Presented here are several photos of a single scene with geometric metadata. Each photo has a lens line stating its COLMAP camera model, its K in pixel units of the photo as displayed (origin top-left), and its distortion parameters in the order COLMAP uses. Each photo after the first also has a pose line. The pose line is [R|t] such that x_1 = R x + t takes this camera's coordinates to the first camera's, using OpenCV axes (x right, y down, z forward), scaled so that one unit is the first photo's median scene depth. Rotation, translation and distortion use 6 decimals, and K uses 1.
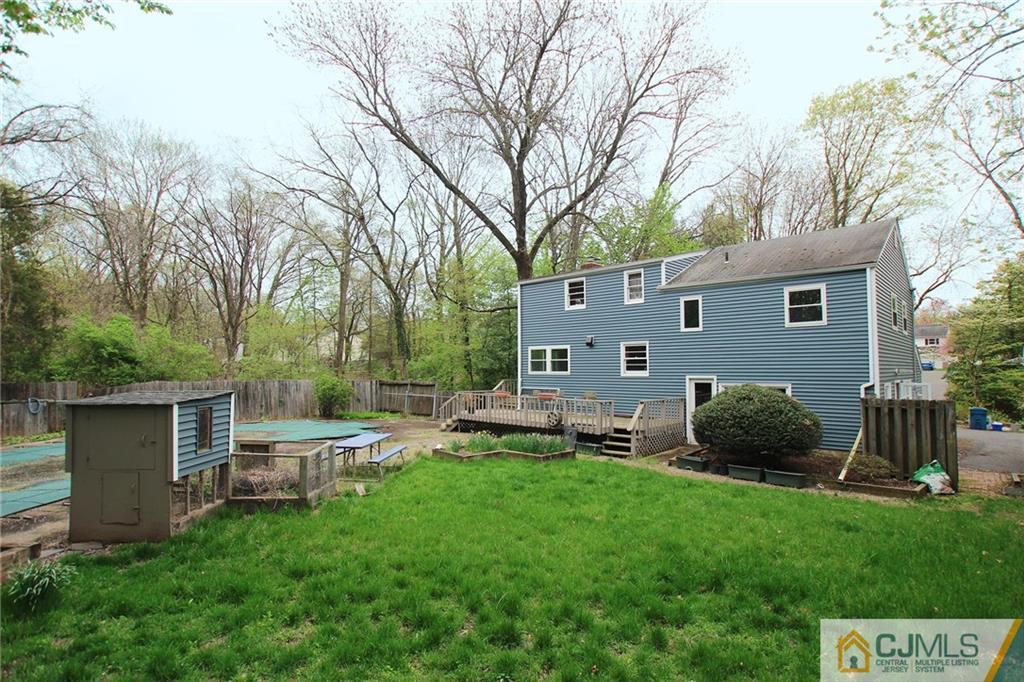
lens RADIAL K [[521.5, 0, 508.4], [0, 521.5, 340.7], [0, 0, 1]] dist [-0.038673, 0.001777]
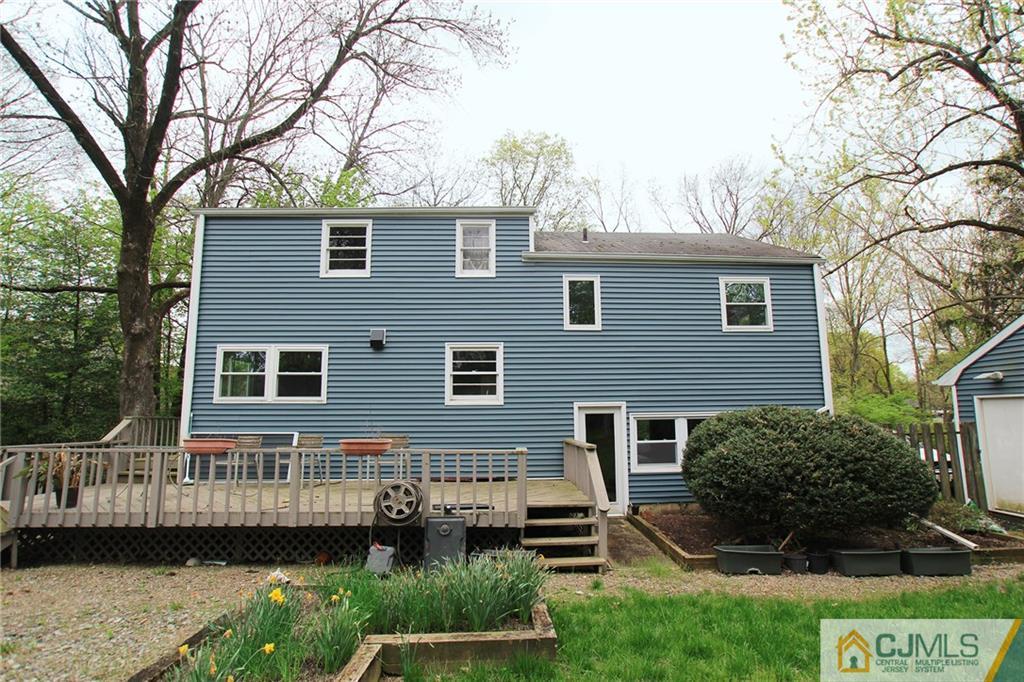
lens RADIAL K [[521.5, 0, 519.3], [0, 521.5, 347.1], [0, 0, 1]] dist [-0.038673, 0.001777]
pose [[0.679846, 0.097330, 0.726867, -0.136069], [-0.033336, 0.994231, -0.101951, 0.062667], [-0.732597, 0.045080, 0.679169, 0.586999]]
